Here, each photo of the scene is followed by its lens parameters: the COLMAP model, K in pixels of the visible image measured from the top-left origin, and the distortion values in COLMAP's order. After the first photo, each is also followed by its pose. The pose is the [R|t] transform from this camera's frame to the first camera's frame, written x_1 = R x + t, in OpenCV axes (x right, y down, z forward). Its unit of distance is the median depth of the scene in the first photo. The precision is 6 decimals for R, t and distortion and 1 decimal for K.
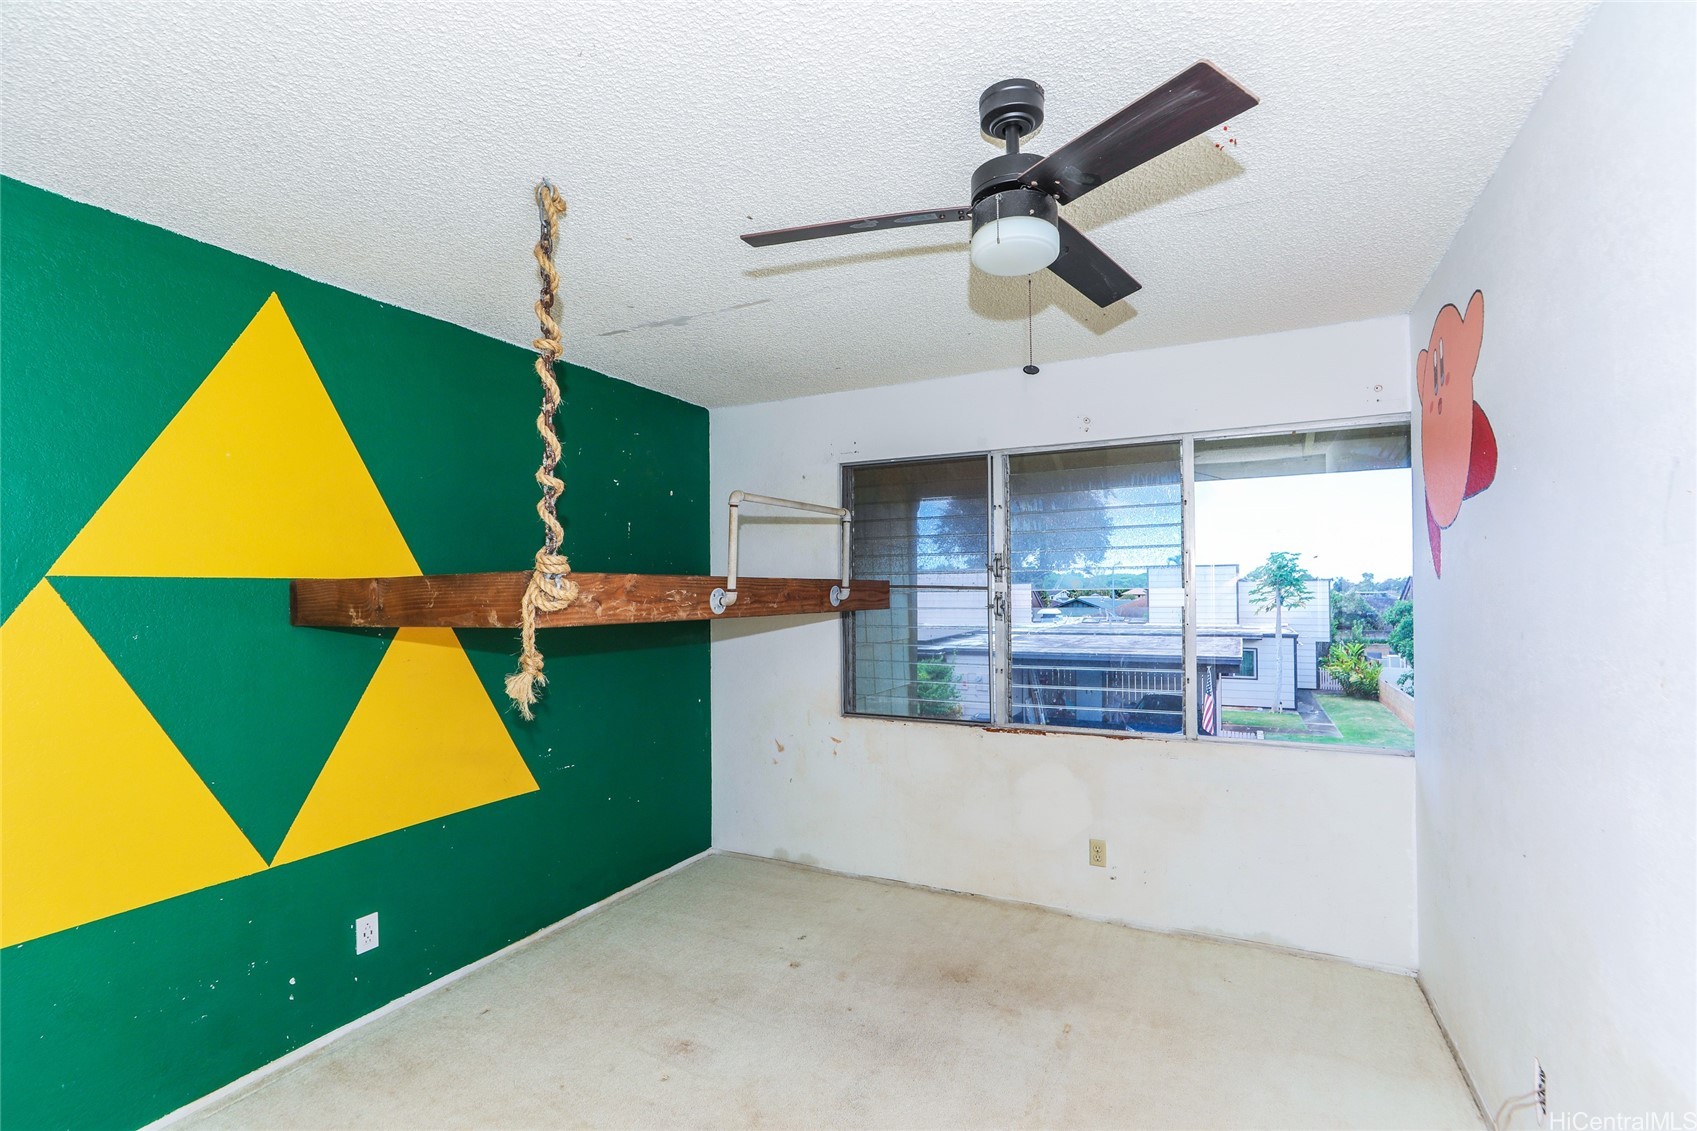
lens RADIAL K [[775.0, 0, 851.2], [0, 775.0, 569.9], [0, 0, 1]] dist [-0.019478, 0.004276]
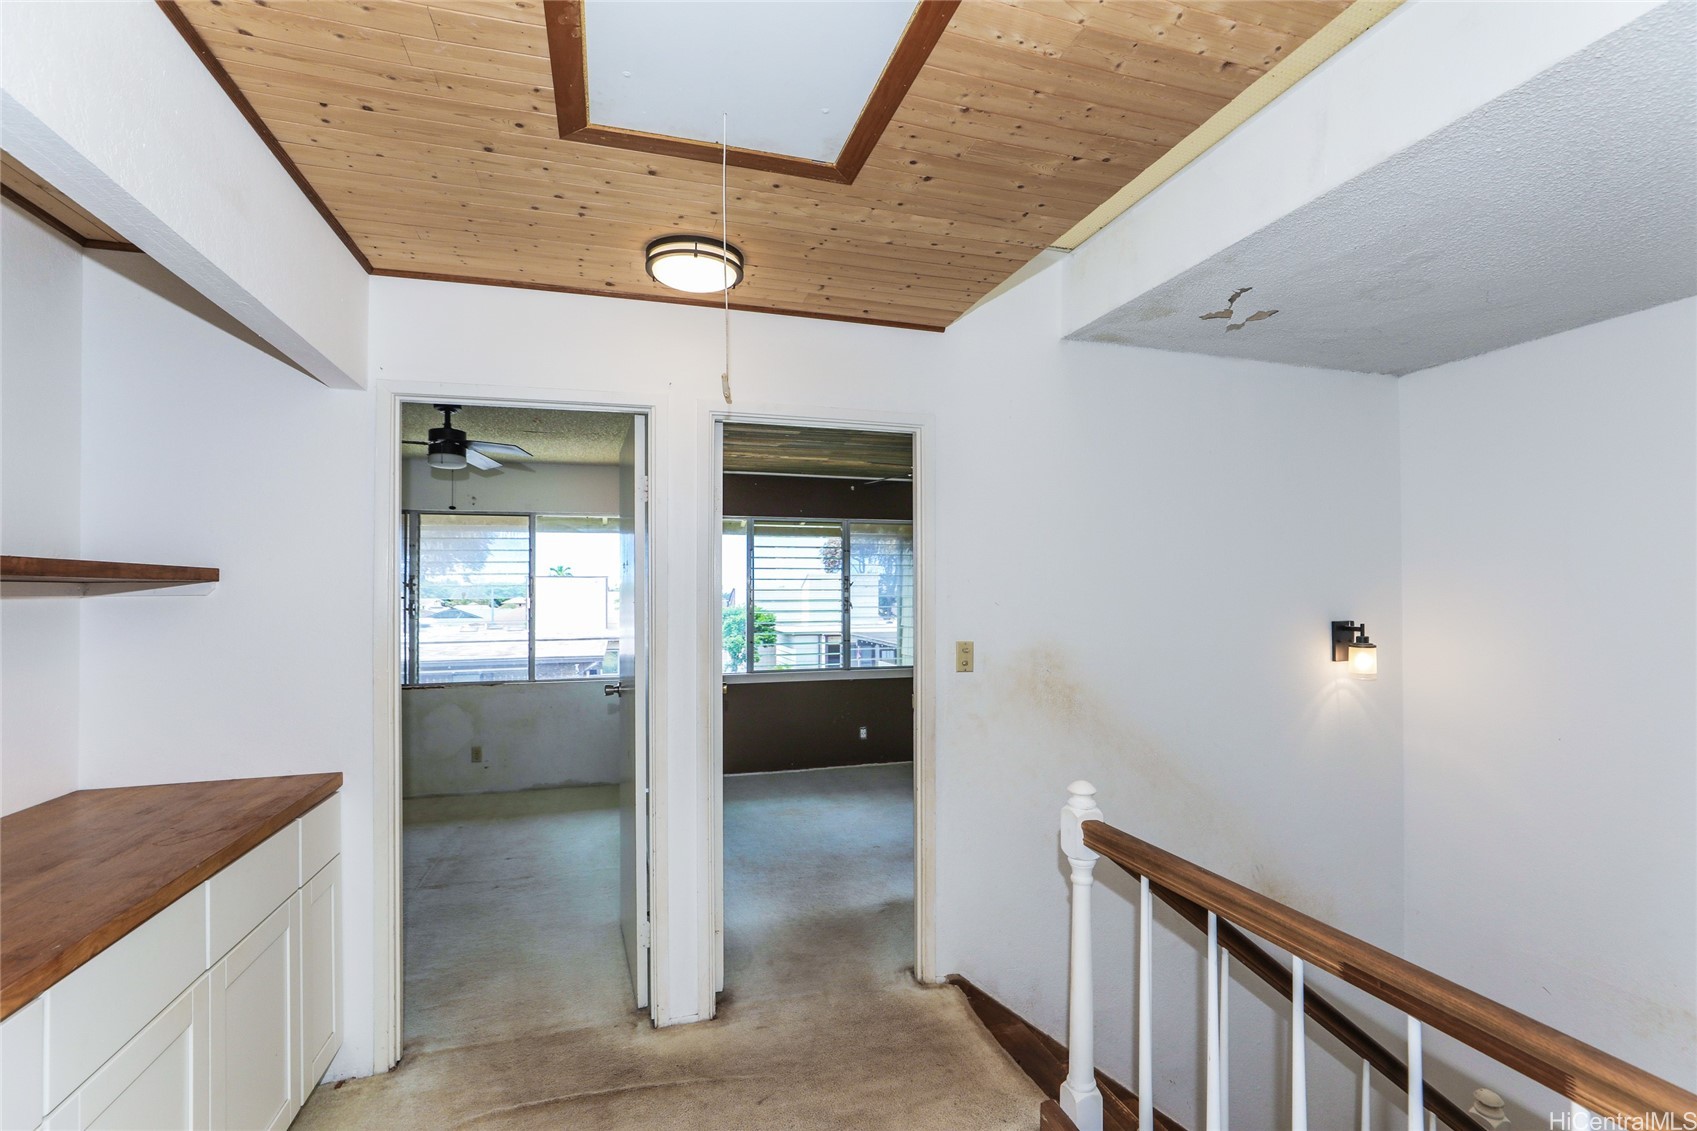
lens RADIAL K [[775.0, 0, 851.1], [0, 775.0, 576.9], [0, 0, 1]] dist [-0.019478, 0.004276]
pose [[0.724426, 0.021207, 0.689026, -0.033708], [-0.019322, 0.999759, -0.010457, -0.002701], [-0.689082, -0.005738, 0.724661, -0.102678]]
